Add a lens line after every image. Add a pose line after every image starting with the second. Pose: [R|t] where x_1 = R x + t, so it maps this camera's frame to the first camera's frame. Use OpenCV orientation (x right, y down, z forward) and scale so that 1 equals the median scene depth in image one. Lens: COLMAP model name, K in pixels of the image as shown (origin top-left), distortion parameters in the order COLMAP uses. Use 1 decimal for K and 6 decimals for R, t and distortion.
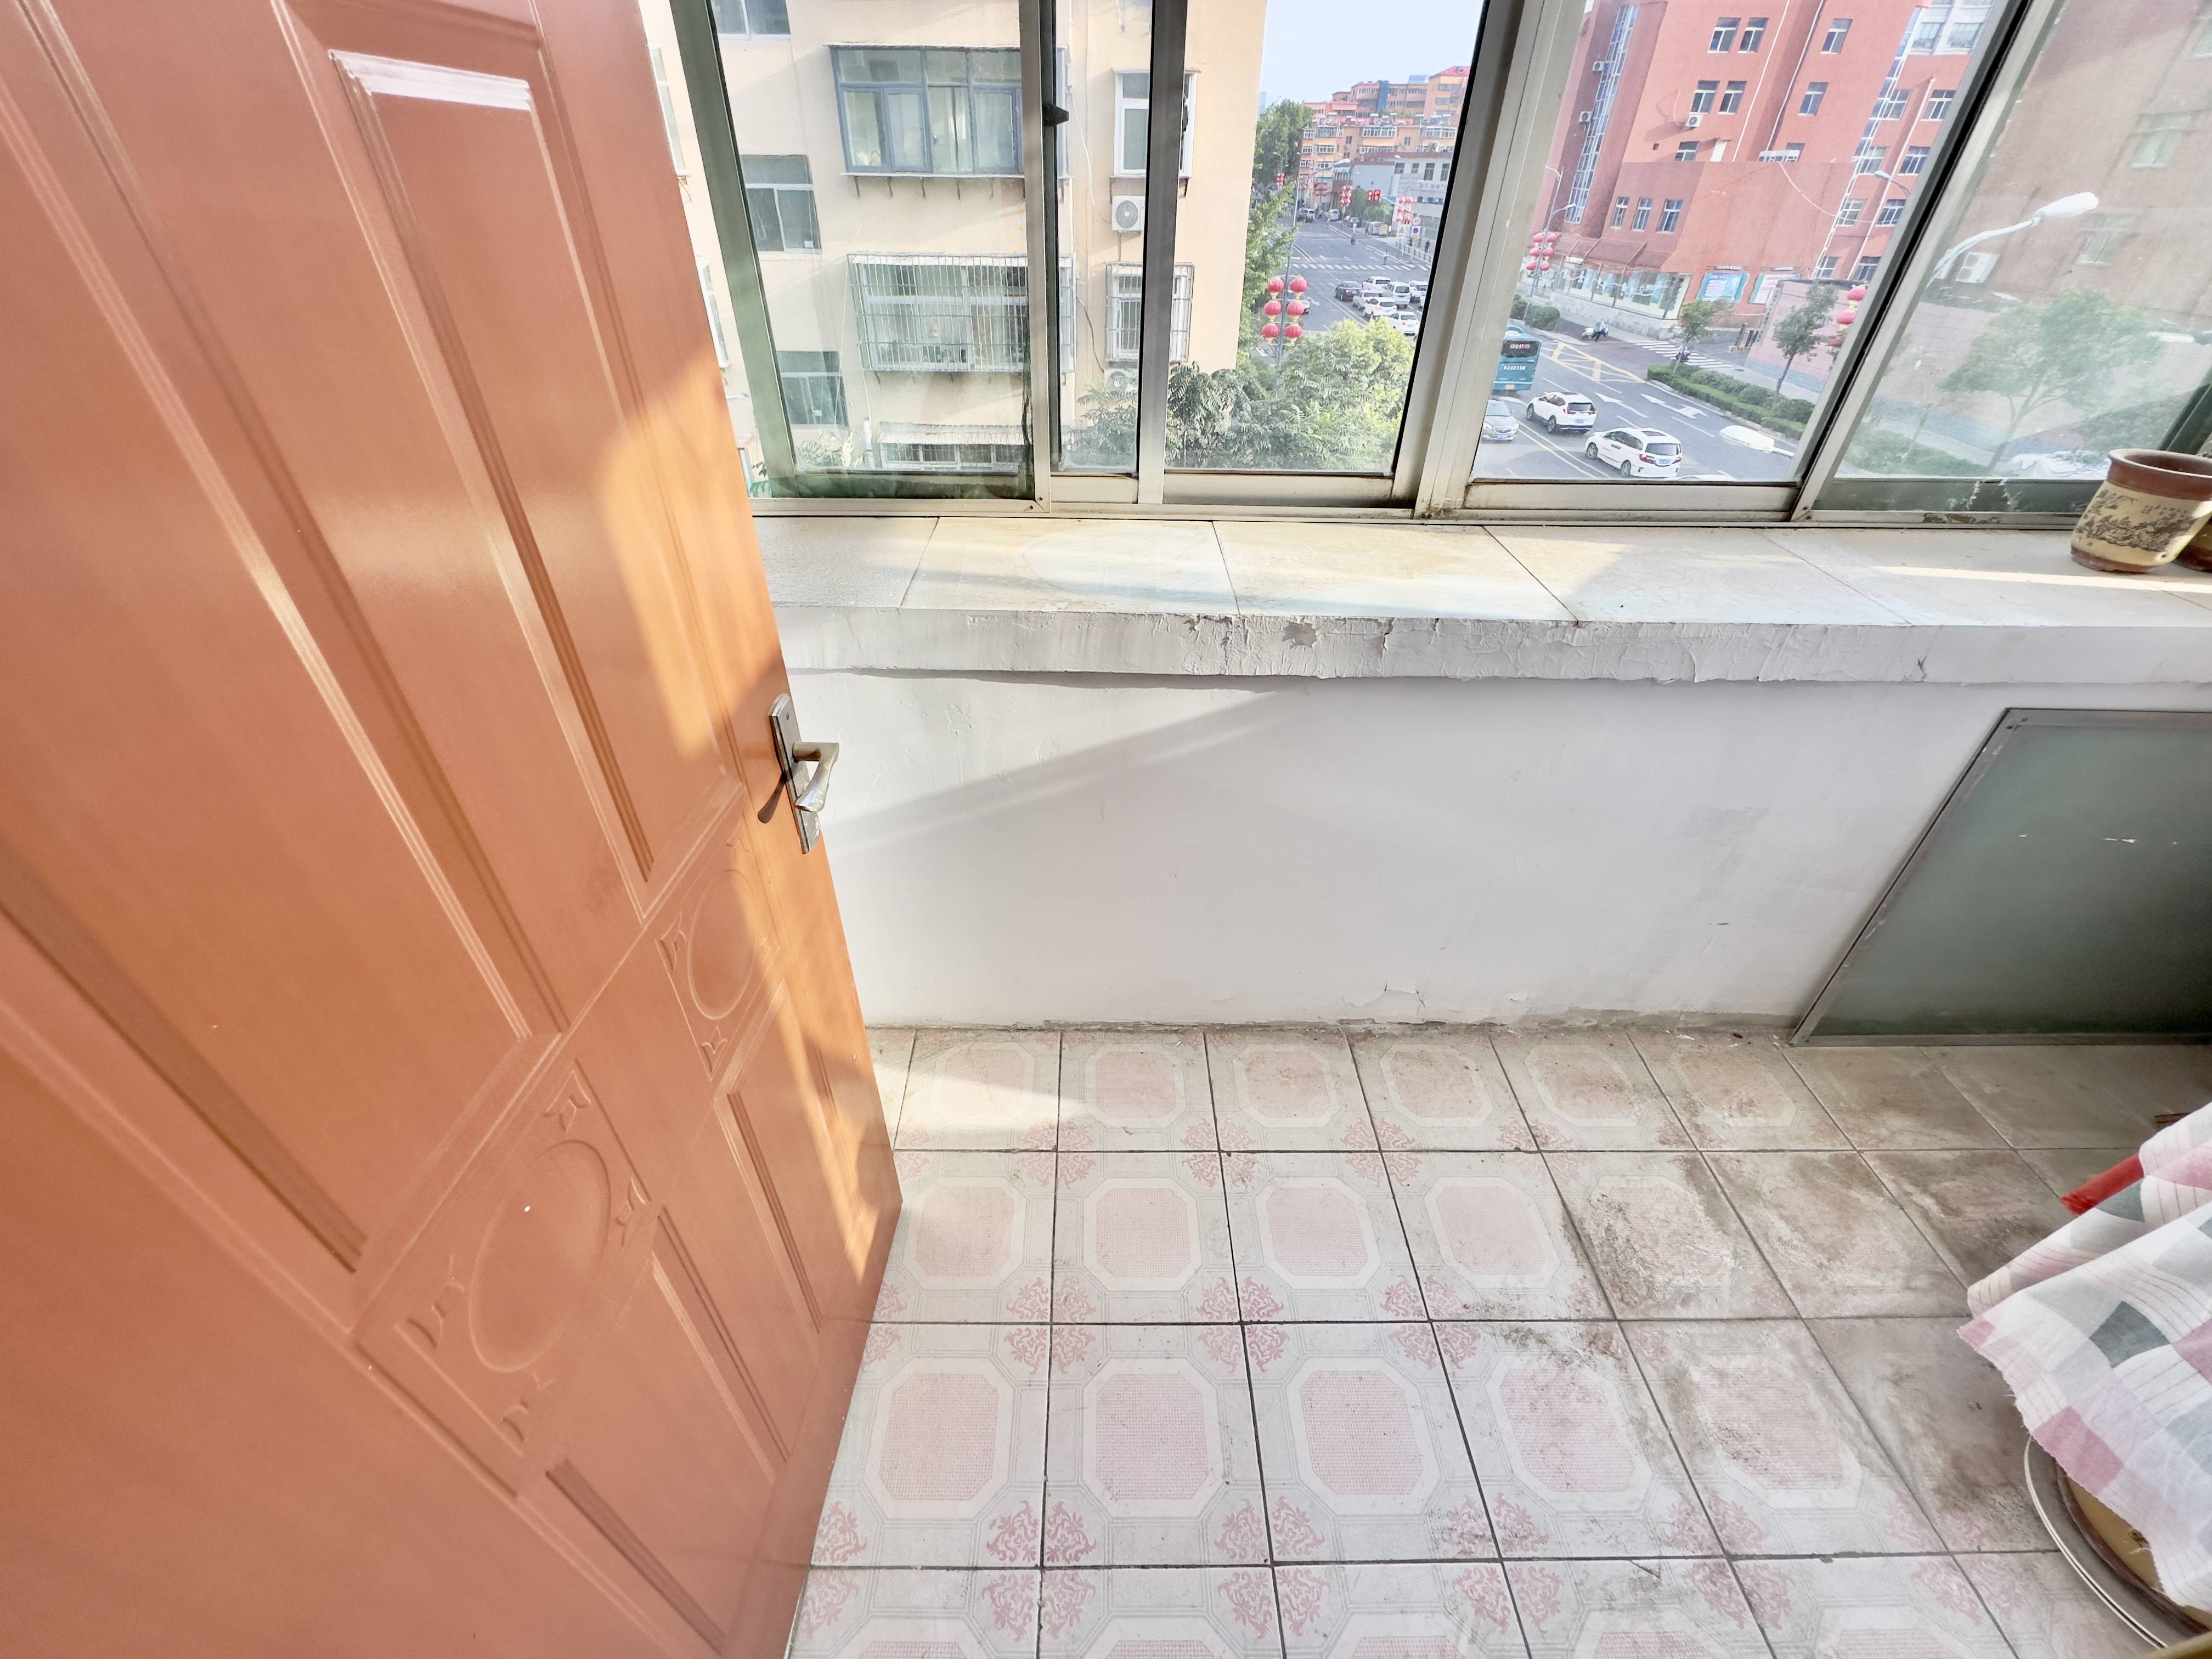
lens RADIAL K [[885.8, 0, 1108.5], [0, 885.8, 822.7], [0, 0, 1]] dist [0.000536, -0.000289]
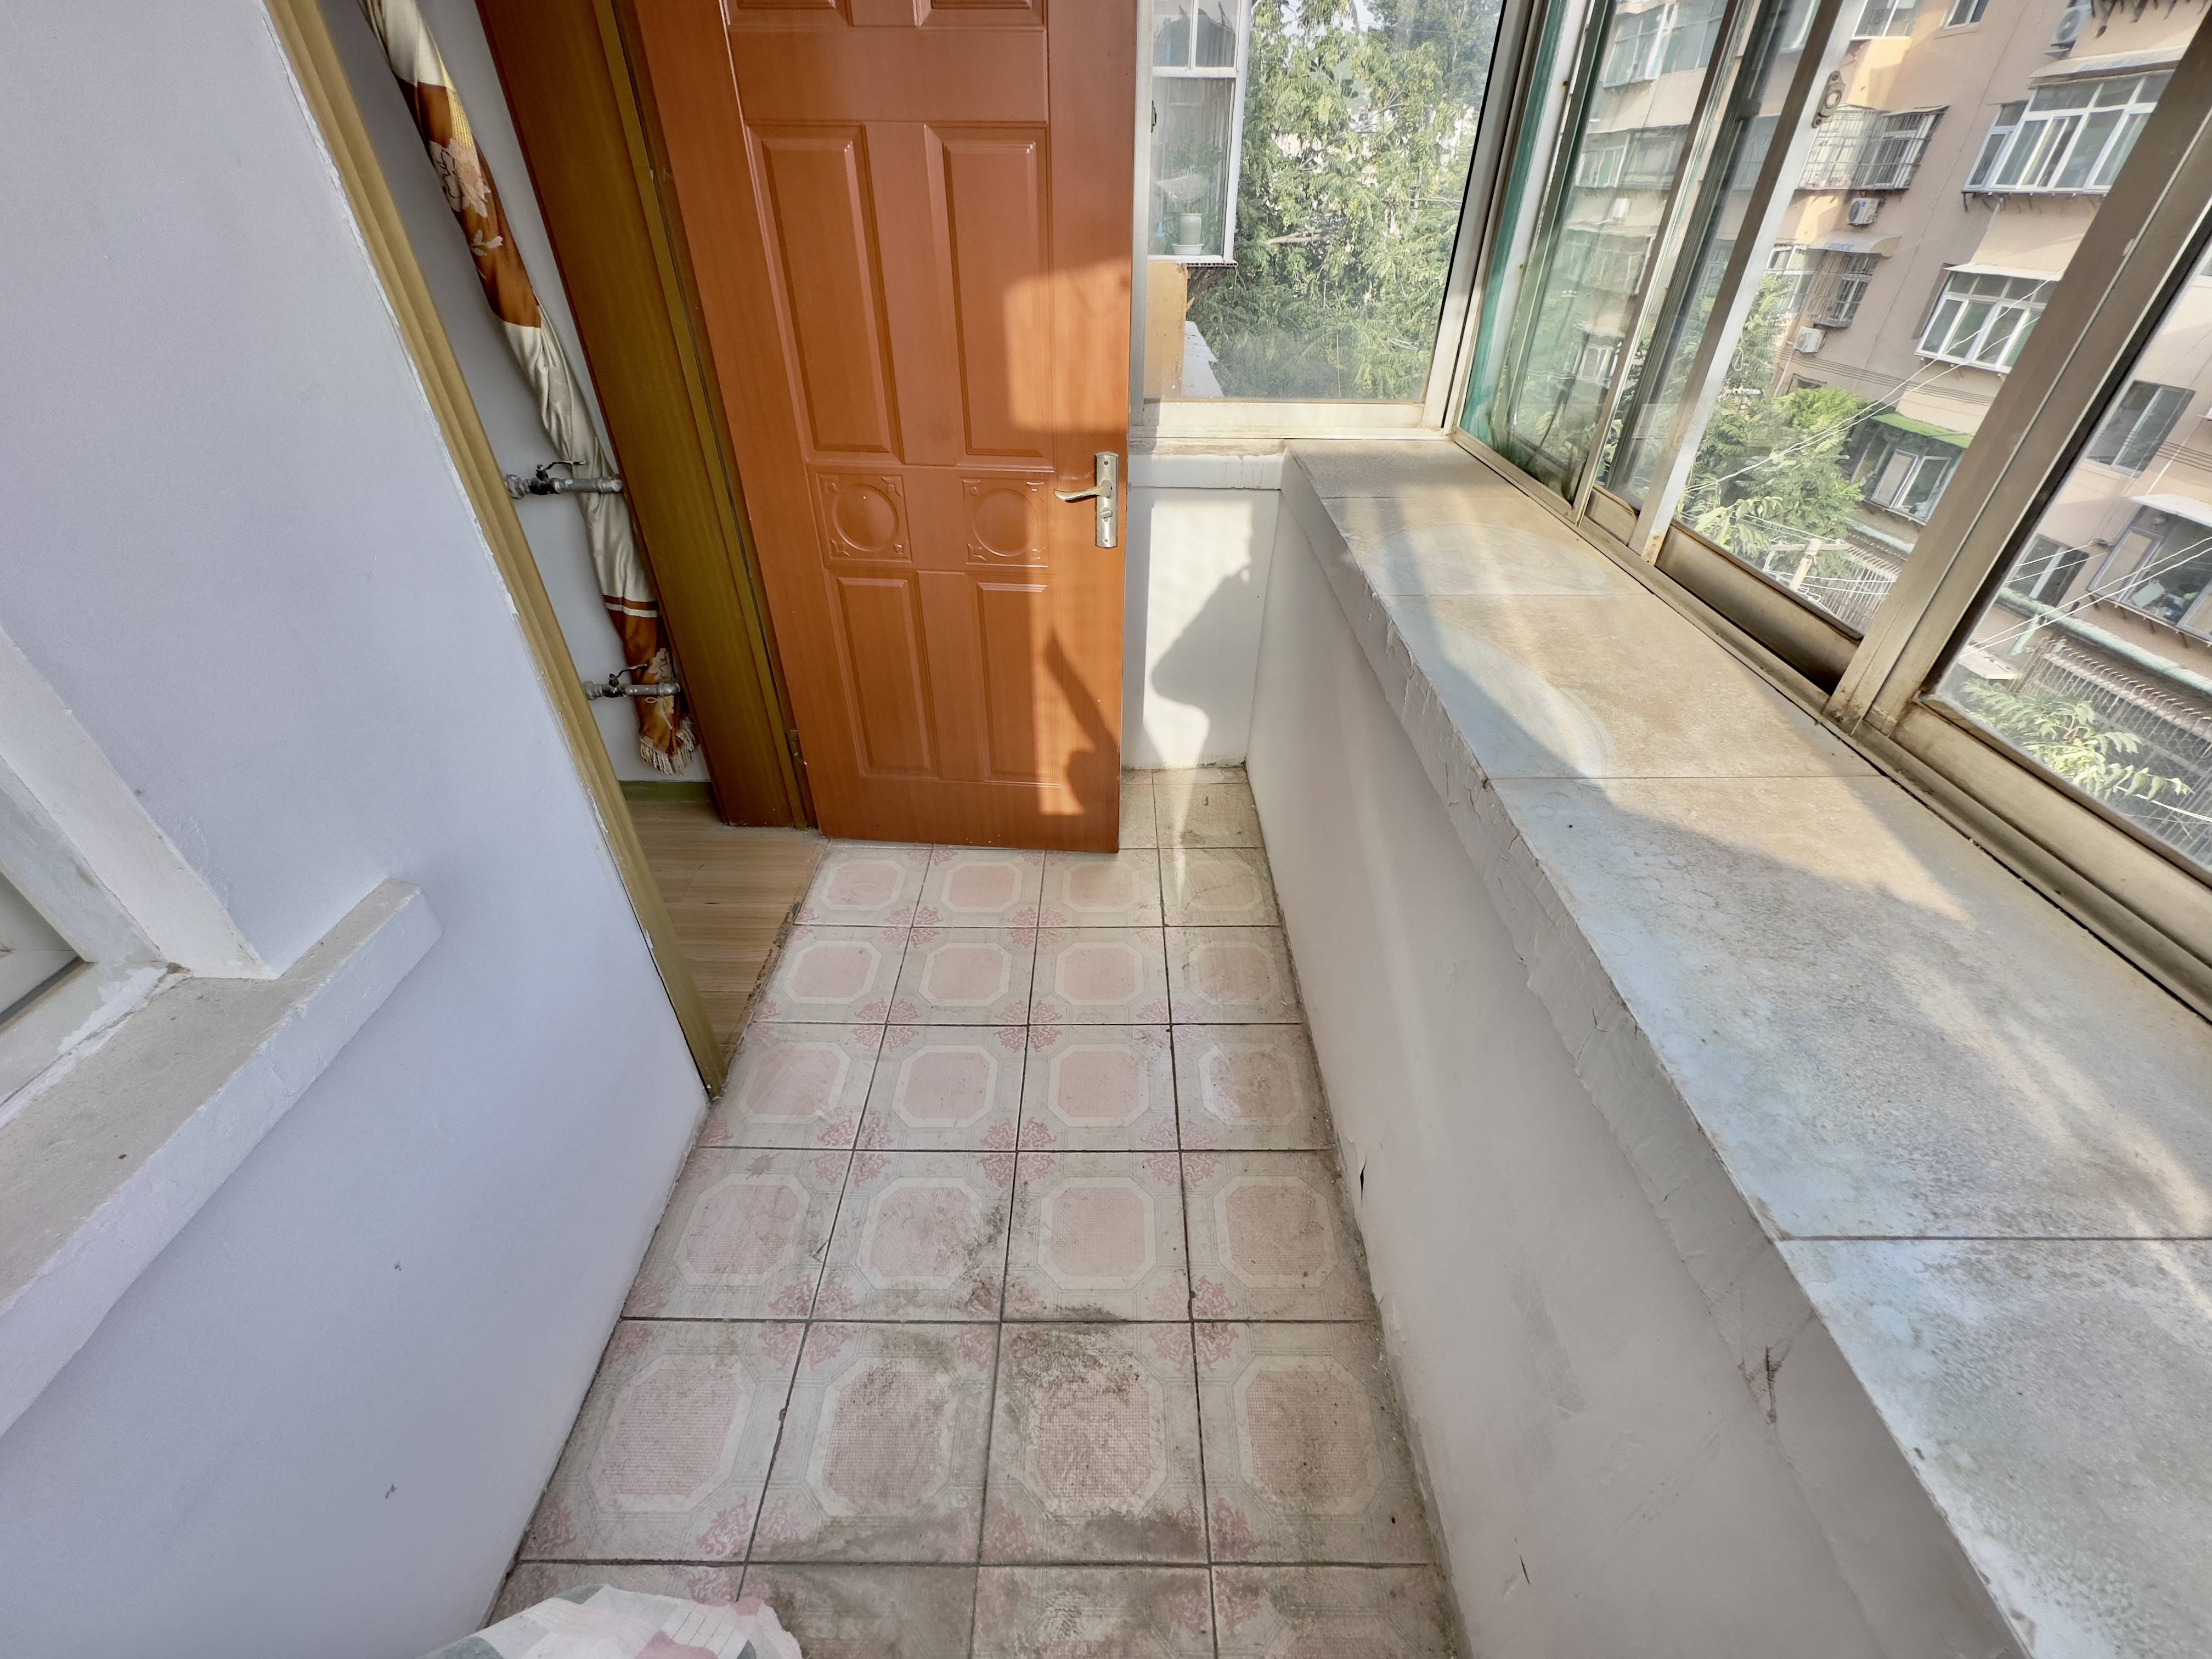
lens RADIAL K [[885.8, 0, 1107.9], [0, 885.8, 833.1], [0, 0, 1]] dist [0.000536, -0.000289]
pose [[-0.018223, 0.579946, -0.814451, 1.013004], [-0.592931, 0.649620, 0.475842, -0.317120], [0.805047, 0.491585, 0.332031, 0.479488]]
